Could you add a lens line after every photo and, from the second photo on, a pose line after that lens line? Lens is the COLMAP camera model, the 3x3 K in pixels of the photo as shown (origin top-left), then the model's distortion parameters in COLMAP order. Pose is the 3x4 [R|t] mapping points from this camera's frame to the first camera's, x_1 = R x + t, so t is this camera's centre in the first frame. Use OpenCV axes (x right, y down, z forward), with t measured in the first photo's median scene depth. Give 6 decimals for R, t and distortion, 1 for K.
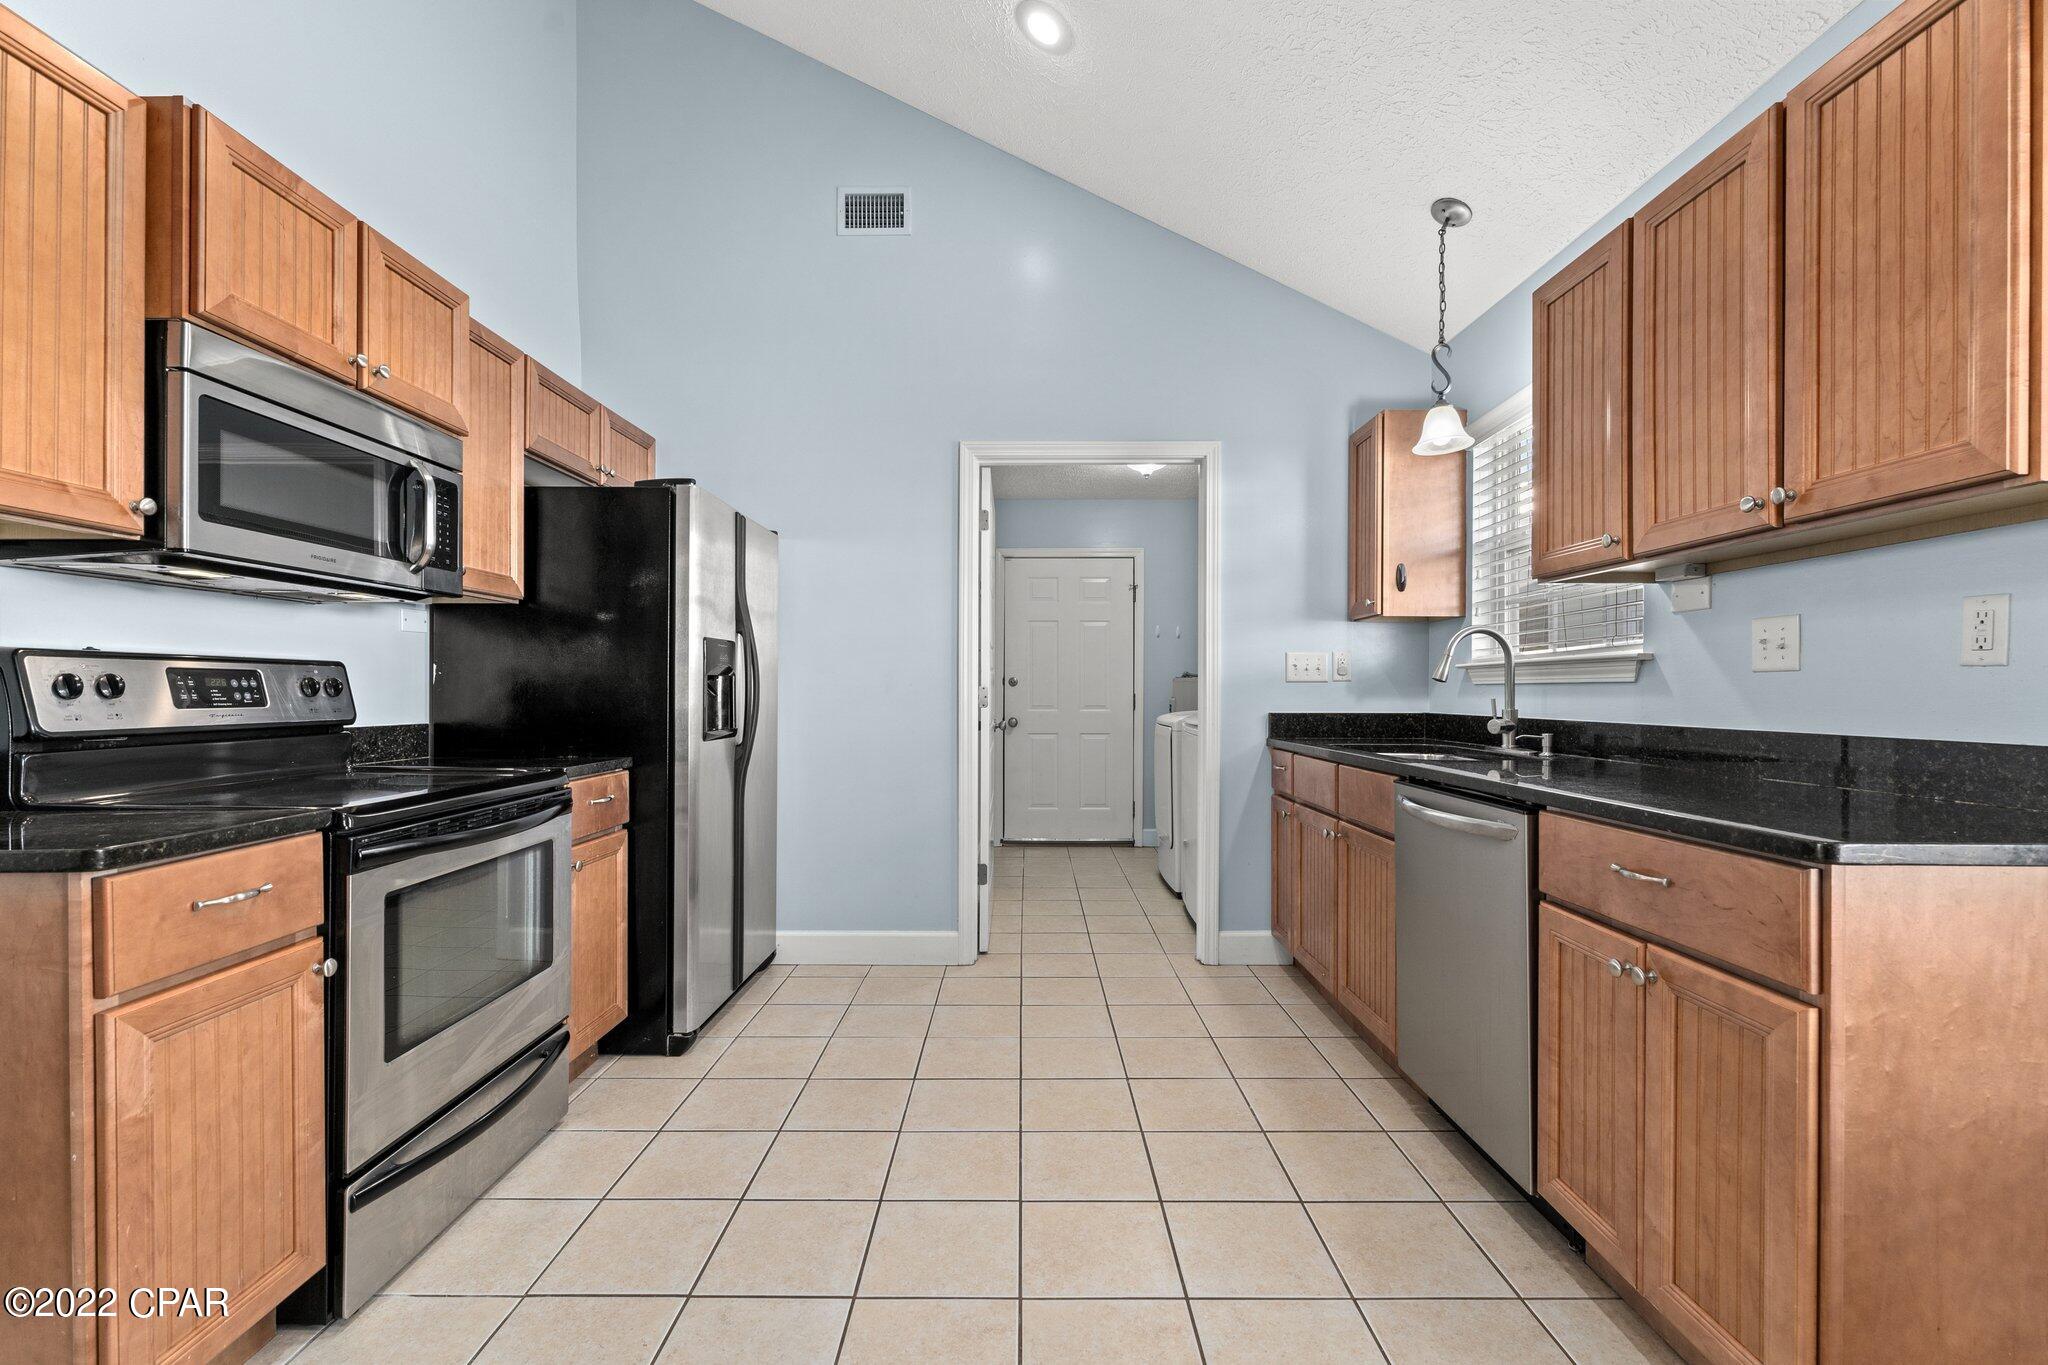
lens RADIAL K [[892.5, 0, 1018.0], [0, 892.5, 692.5], [0, 0, 1]] dist [0.000565, 0.000333]
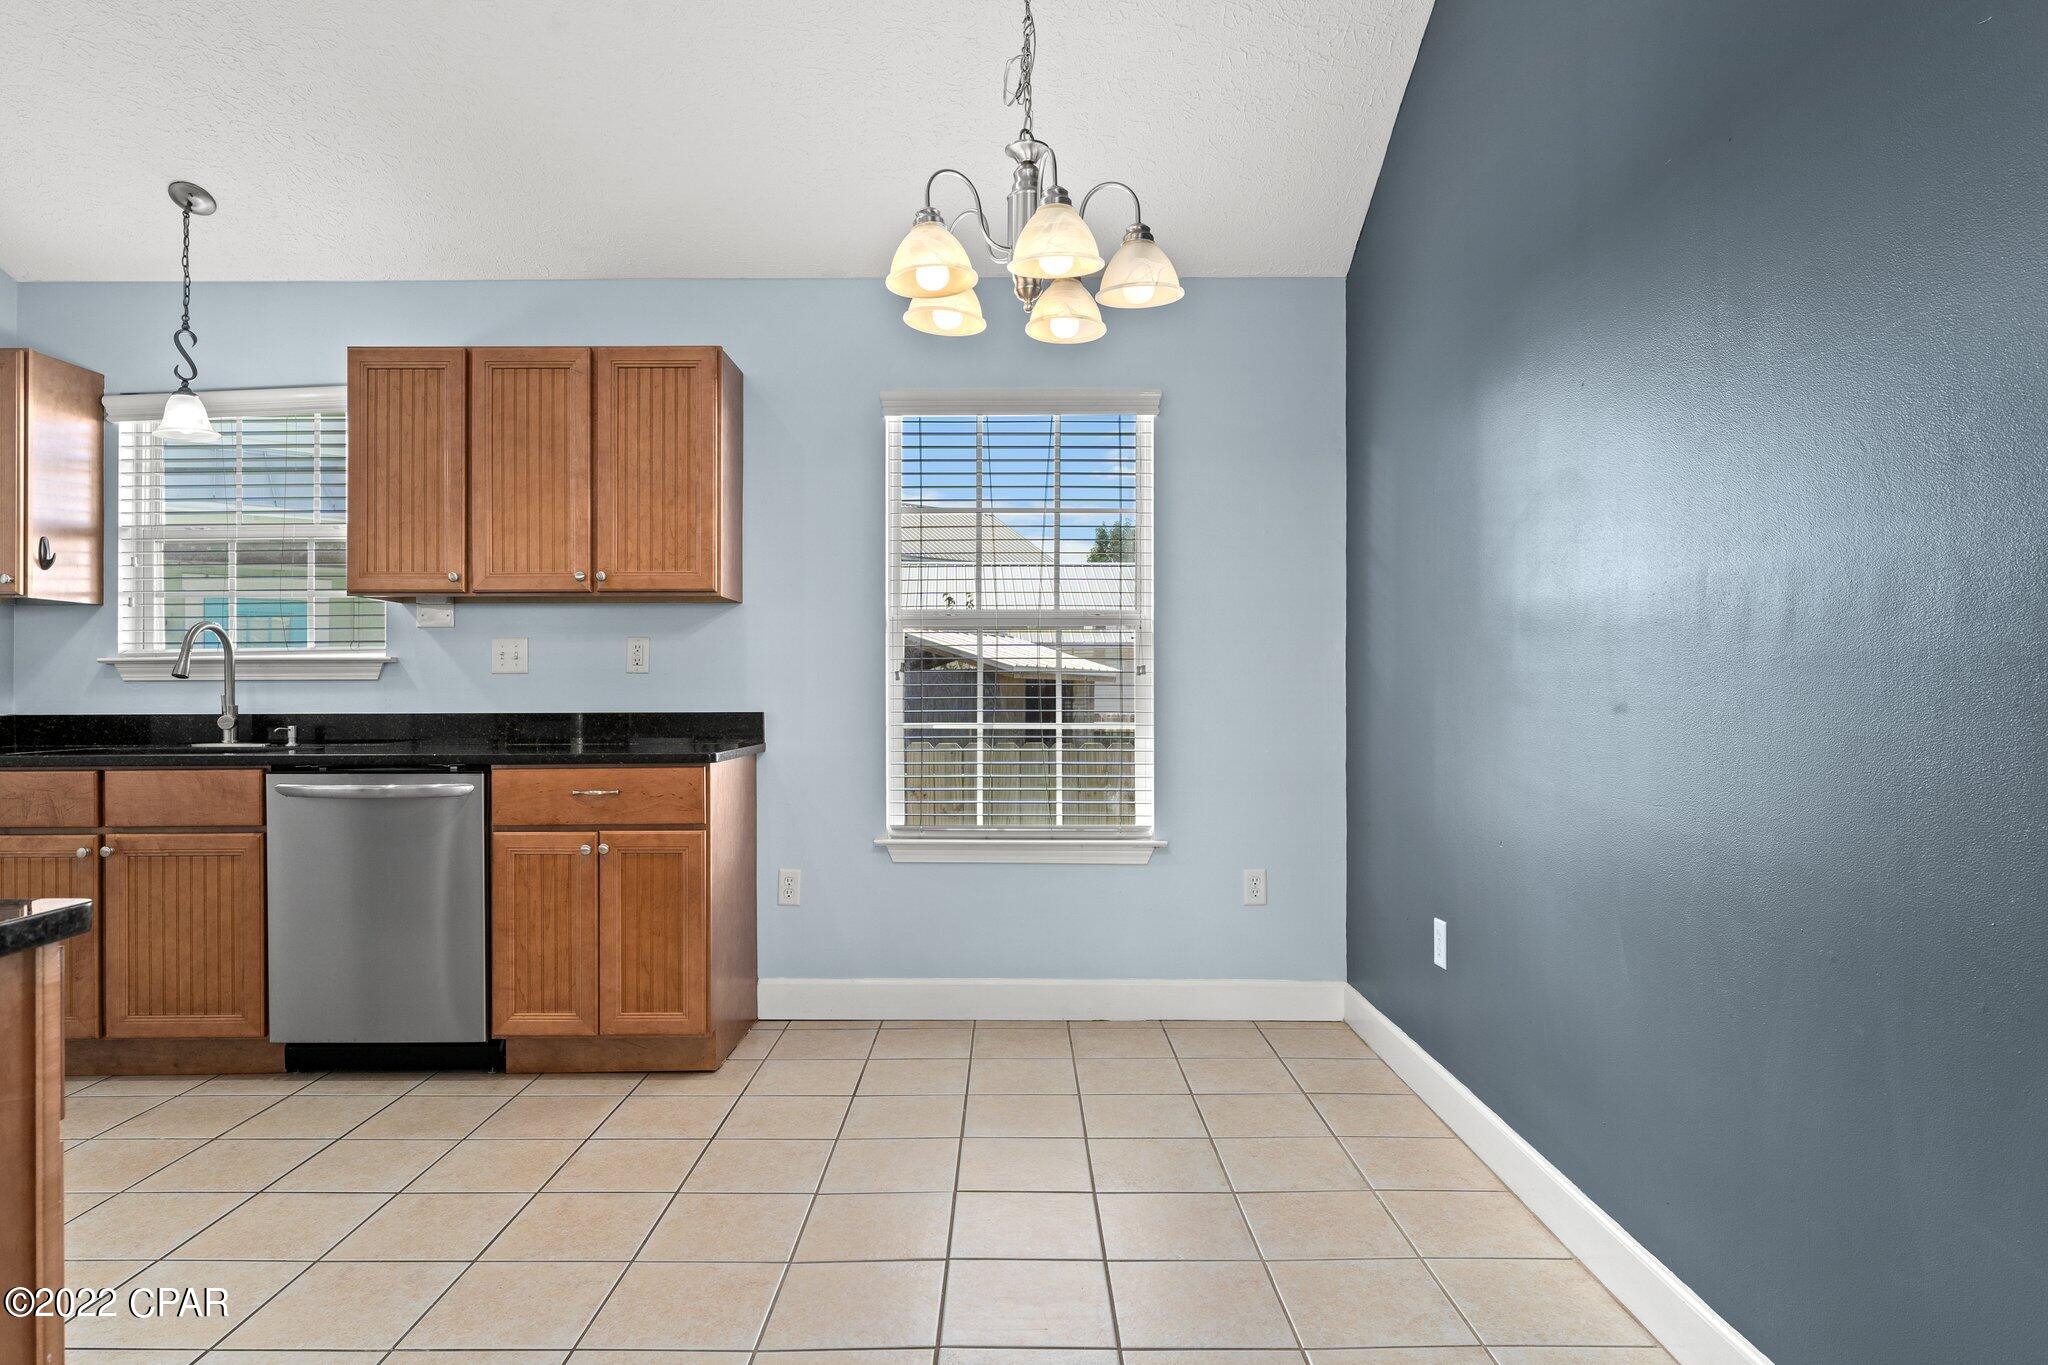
lens RADIAL K [[1187.4, 0, 1014.4], [0, 1187.4, 685.9], [0, 0, 1]] dist [0.006573, 0.001251]
pose [[-0.010946, 0.004148, 0.999931, -1.175144], [0.004834, 0.999980, -0.004096, 0.009248], [-0.999928, 0.004789, -0.010966, 0.159603]]
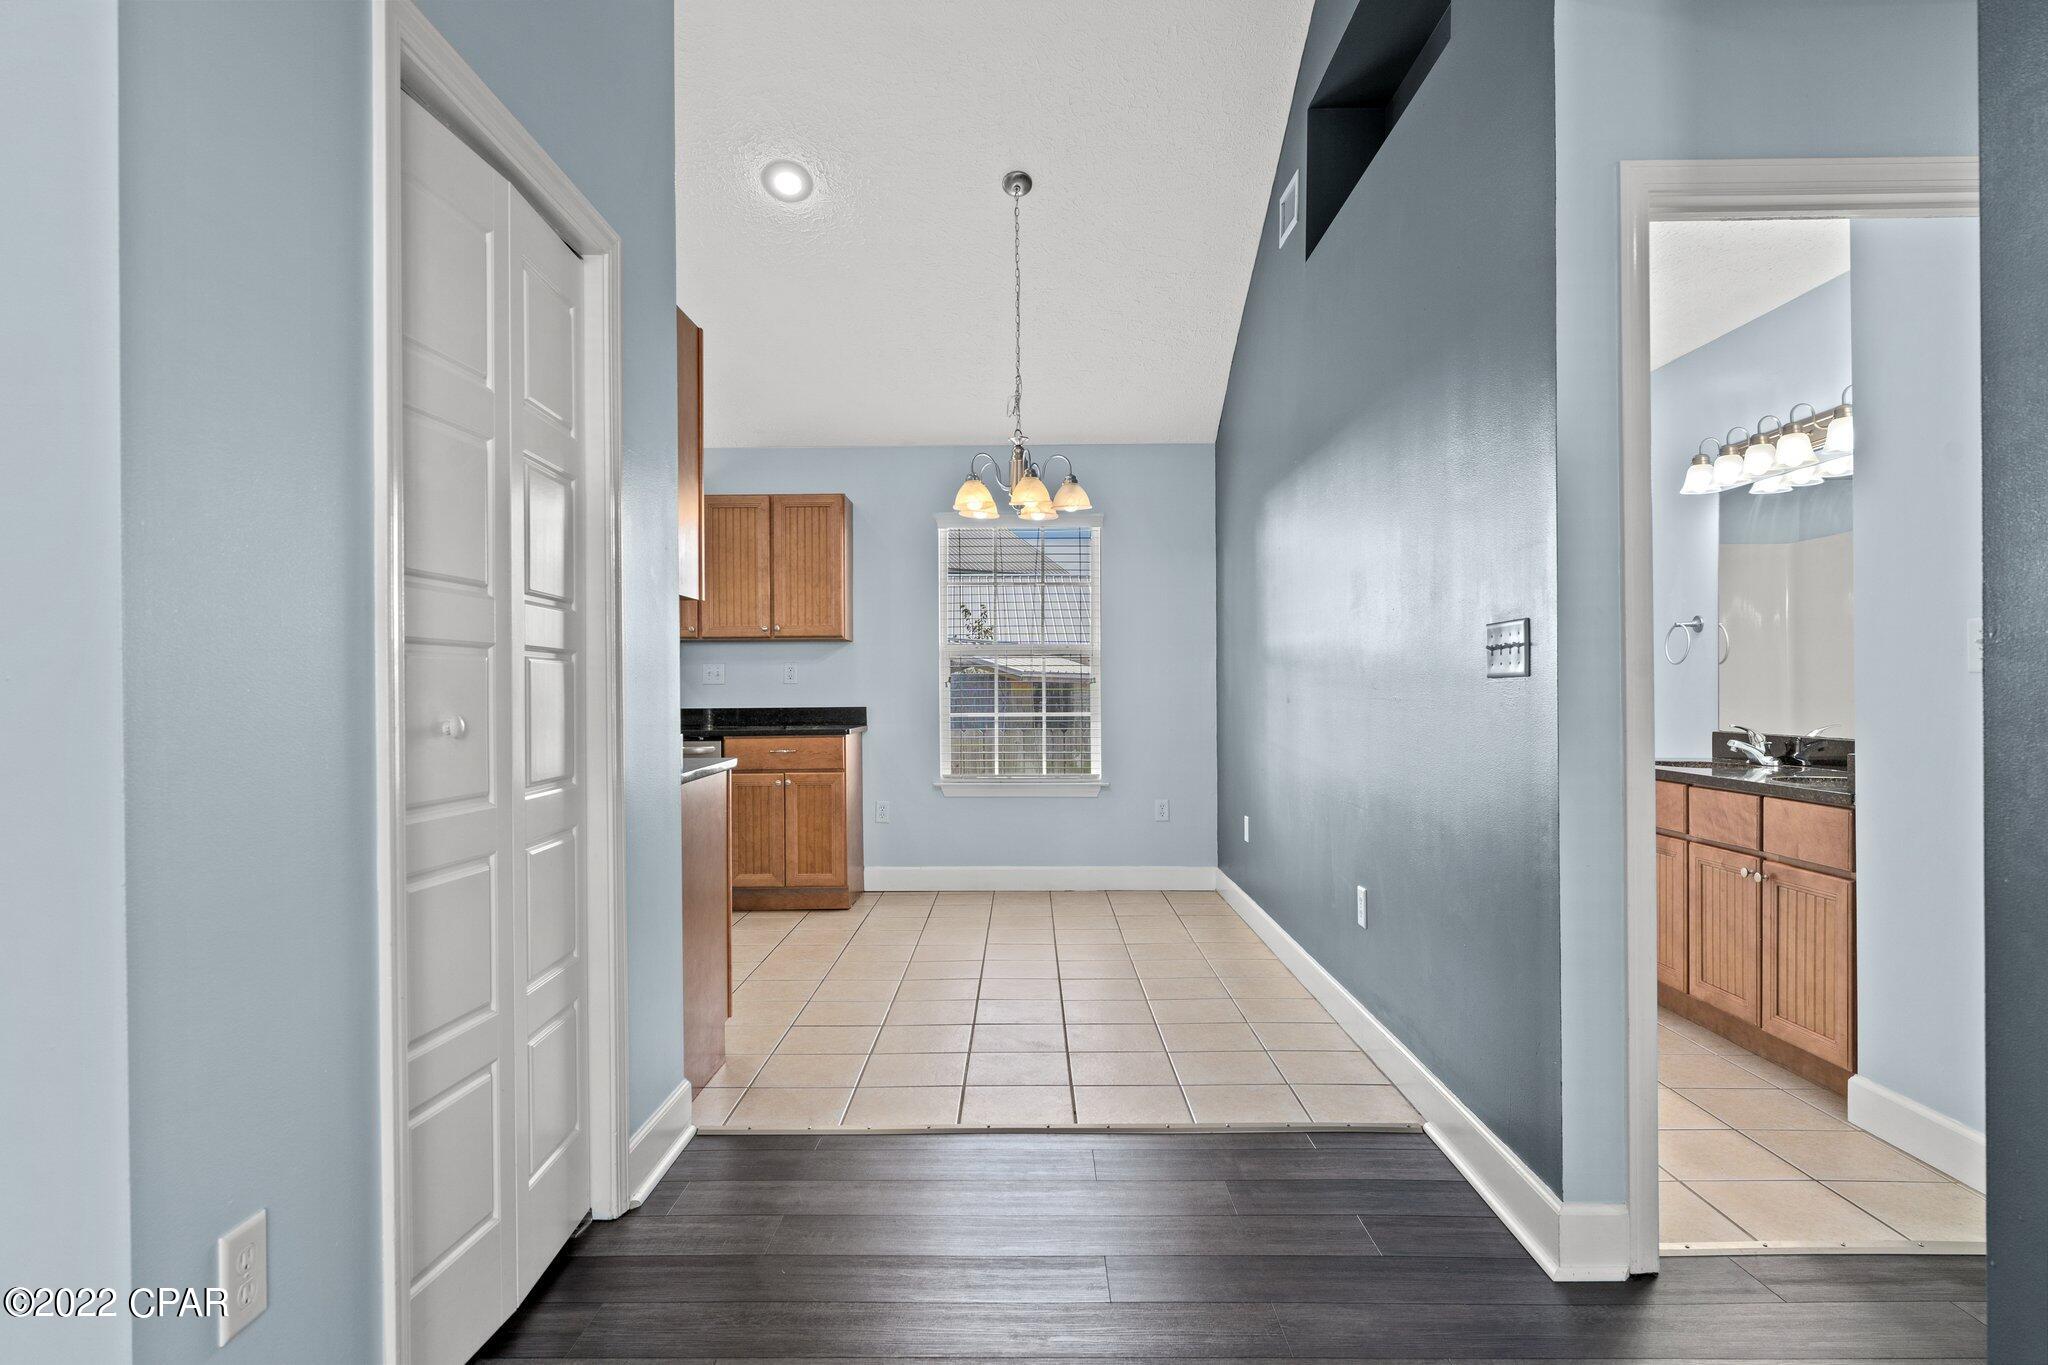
lens RADIAL K [[1187.4, 0, 1018.8], [0, 1187.4, 695.0], [0, 0, 1]] dist [0.006573, 0.001251]
pose [[-0.002245, -0.005972, 0.999980, -2.503141], [0.009403, 0.999938, 0.005993, -0.005523], [-0.999953, 0.009416, -0.002188, 0.140326]]
